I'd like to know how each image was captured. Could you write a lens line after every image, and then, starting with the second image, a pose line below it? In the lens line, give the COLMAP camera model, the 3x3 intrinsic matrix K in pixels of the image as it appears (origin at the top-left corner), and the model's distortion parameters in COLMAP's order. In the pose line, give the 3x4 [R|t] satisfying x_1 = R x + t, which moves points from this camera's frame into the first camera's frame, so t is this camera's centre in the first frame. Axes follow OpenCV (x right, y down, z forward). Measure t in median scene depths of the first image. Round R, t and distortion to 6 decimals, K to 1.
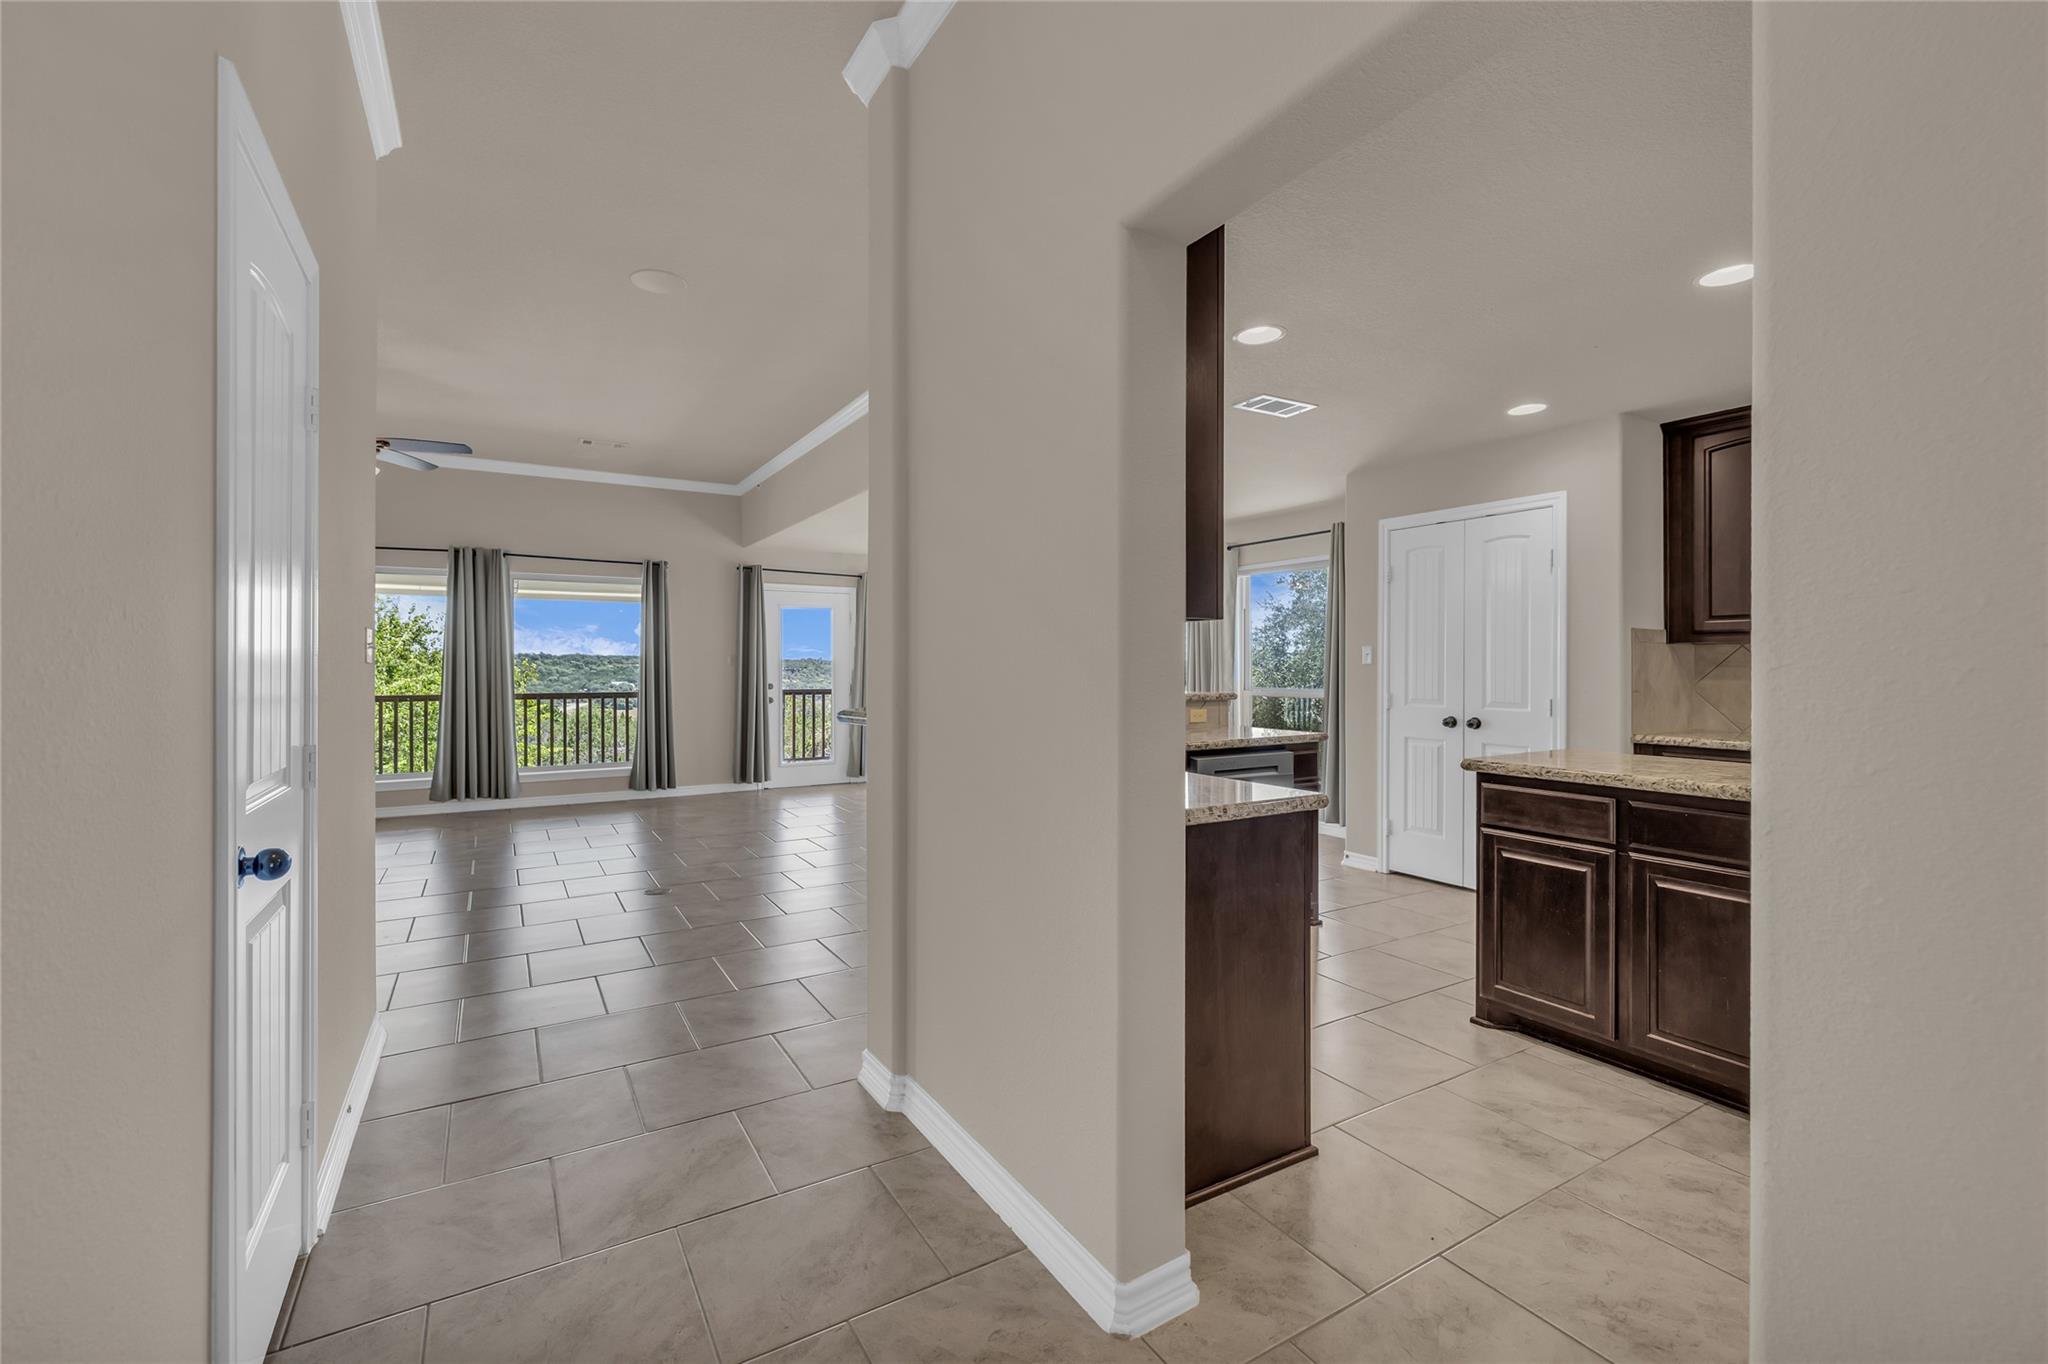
lens RADIAL K [[869.0, 0, 1008.3], [0, 869.0, 667.1], [0, 0, 1]] dist [0.004239, -0.000429]
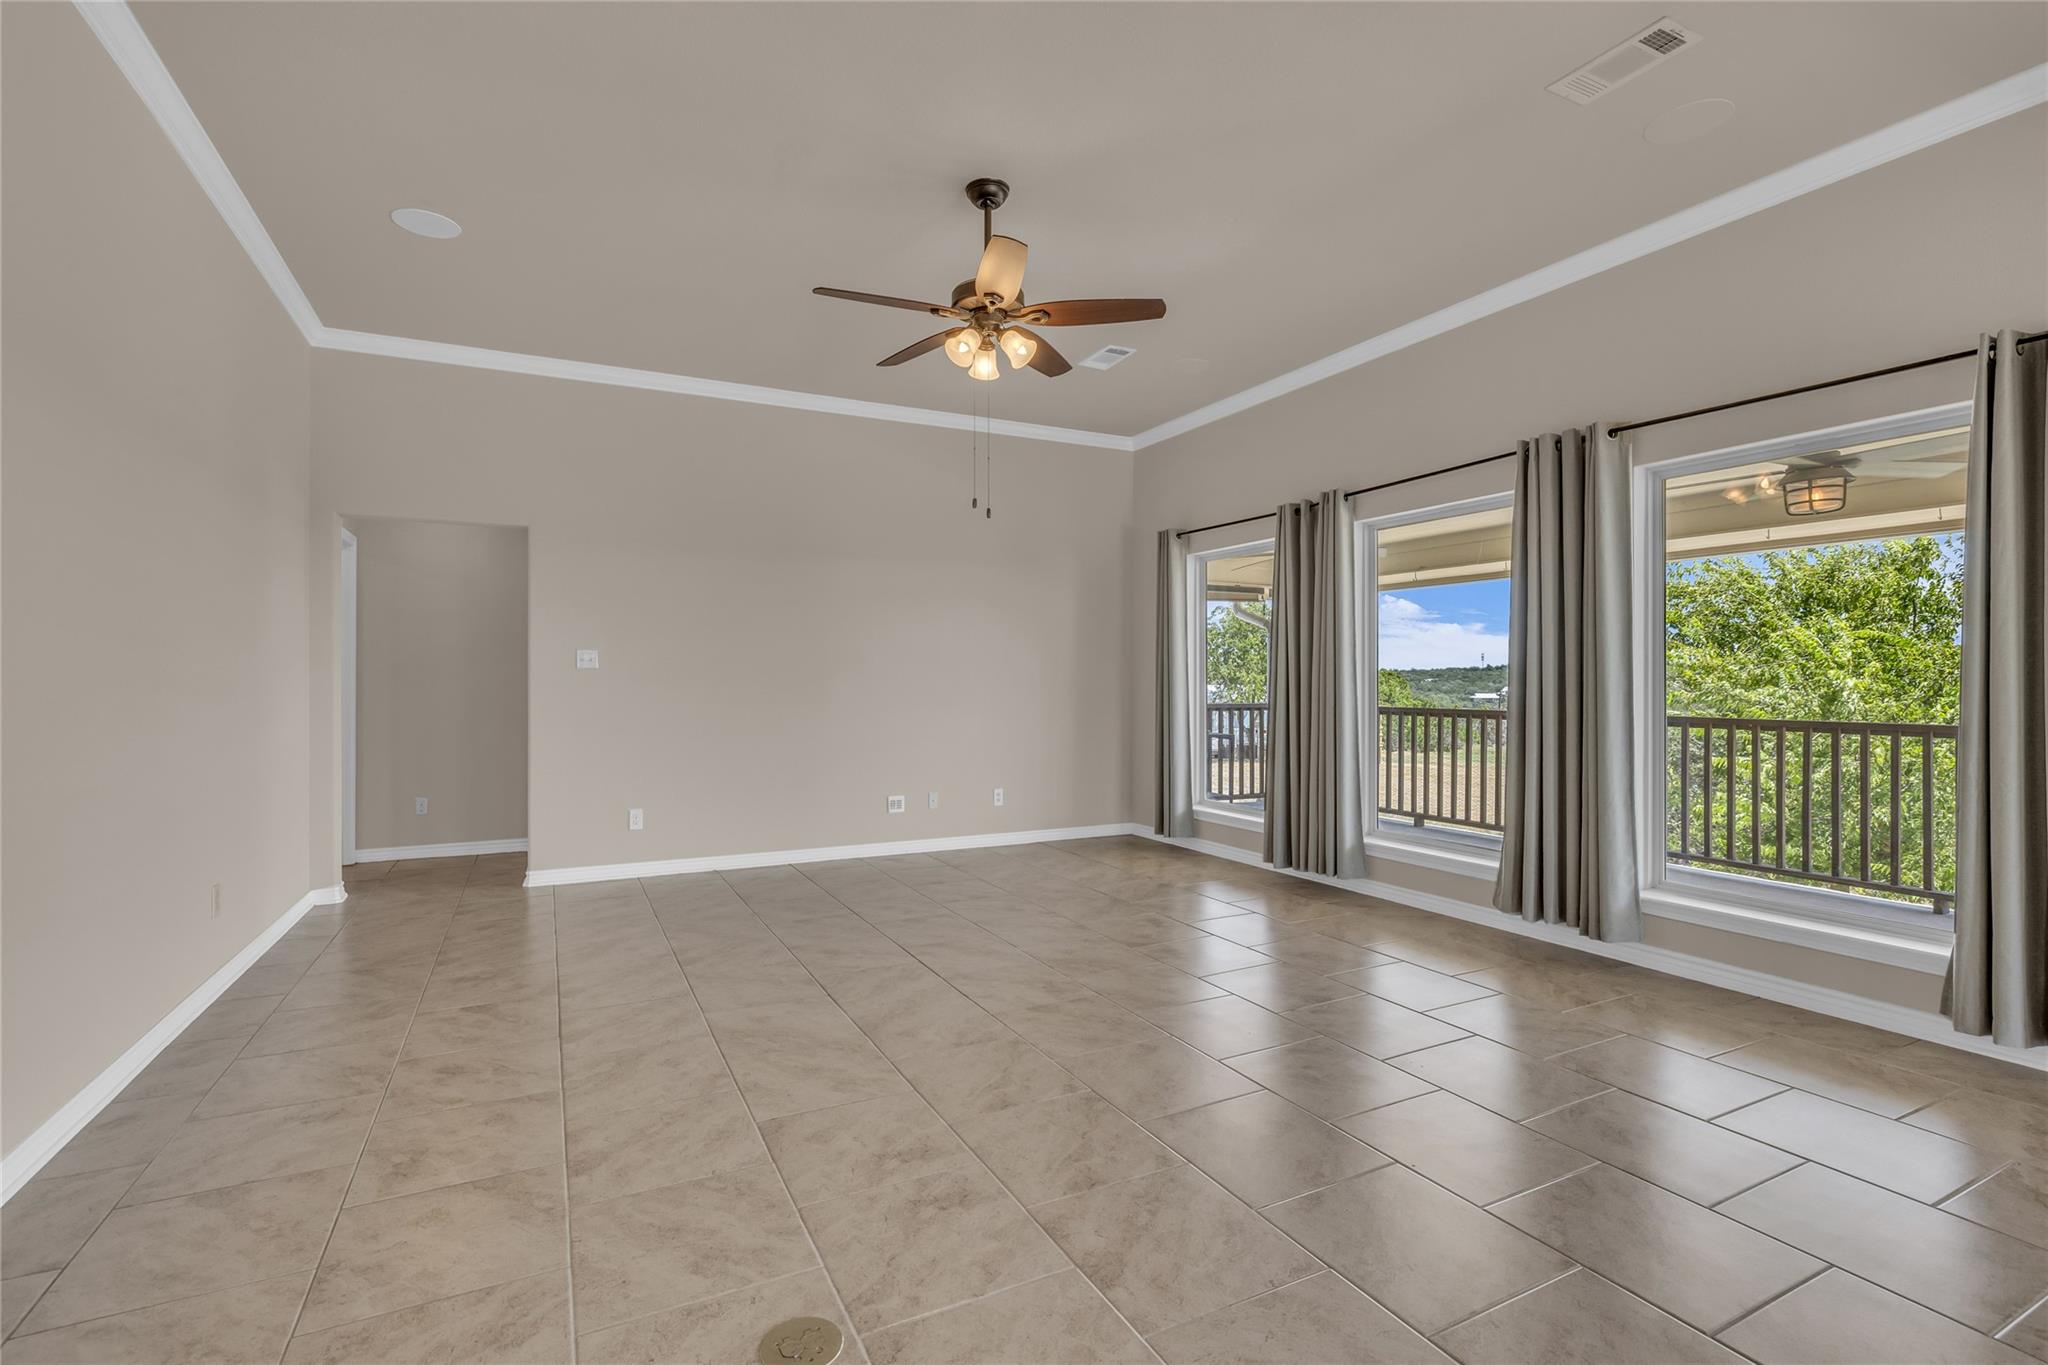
lens RADIAL K [[924.1, 0, 1017.4], [0, 924.1, 655.3], [0, 0, 1]] dist [-0.015166, 0.004398]
pose [[-0.059007, -0.026413, -0.997908, -0.070217], [-0.003078, 0.999650, -0.026277, 0.011540], [0.998253, 0.001521, -0.059068, 0.916654]]
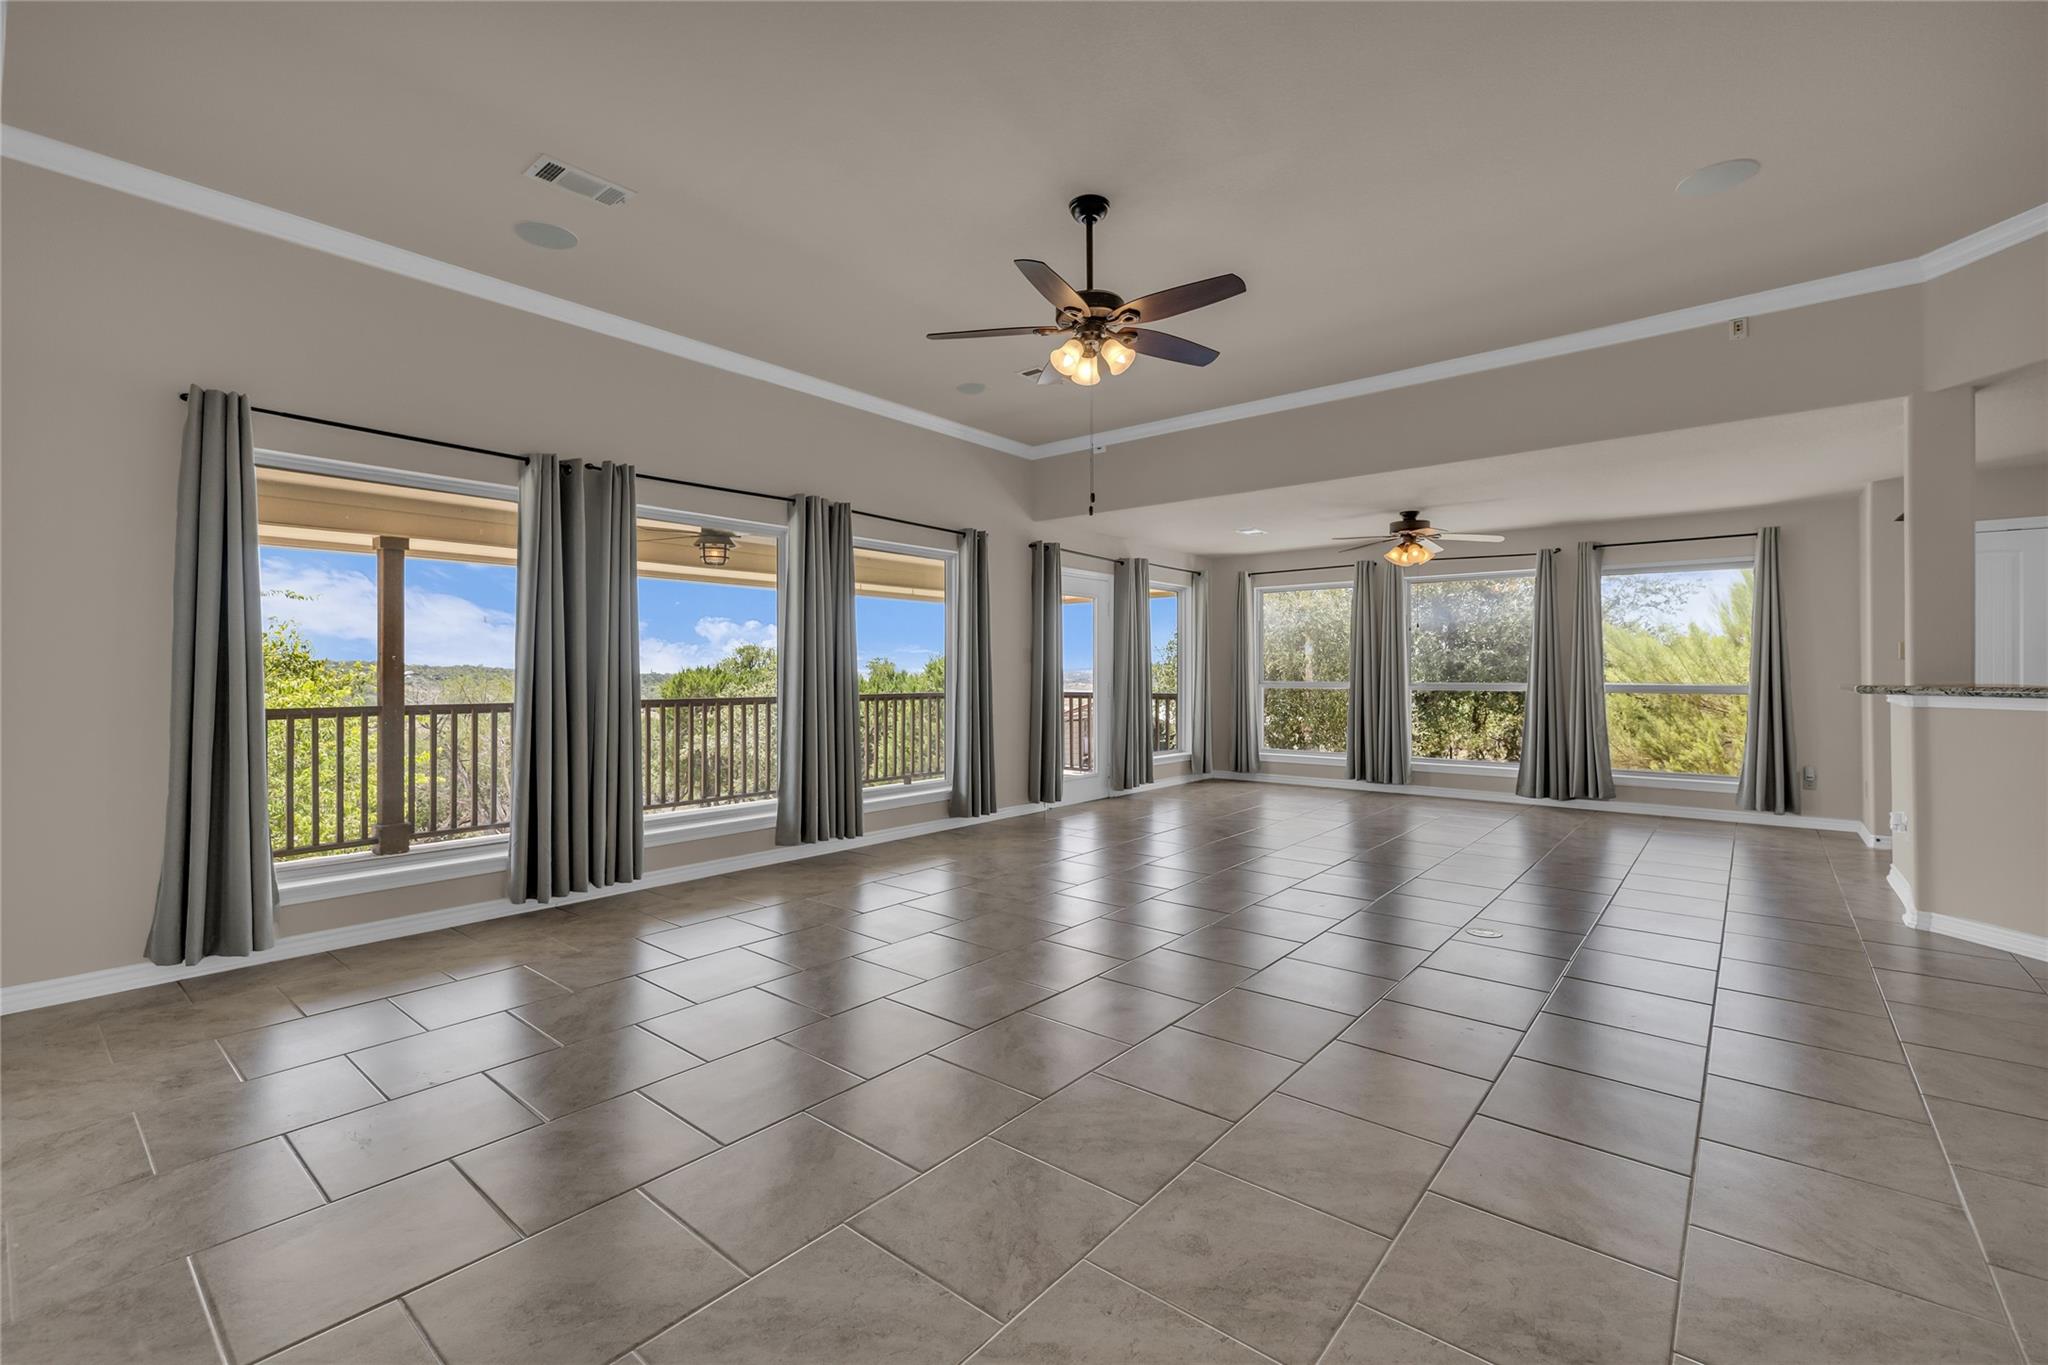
lens RADIAL K [[889.7, 0, 1028.2], [0, 889.7, 683.9], [0, 0, 1]] dist [-0.003309, -0.000236]
pose [[0.938103, -0.003621, 0.346337, -0.917805], [-0.000575, 0.999928, 0.012011, 0.012413], [-0.346355, -0.011467, 0.938033, 0.297624]]
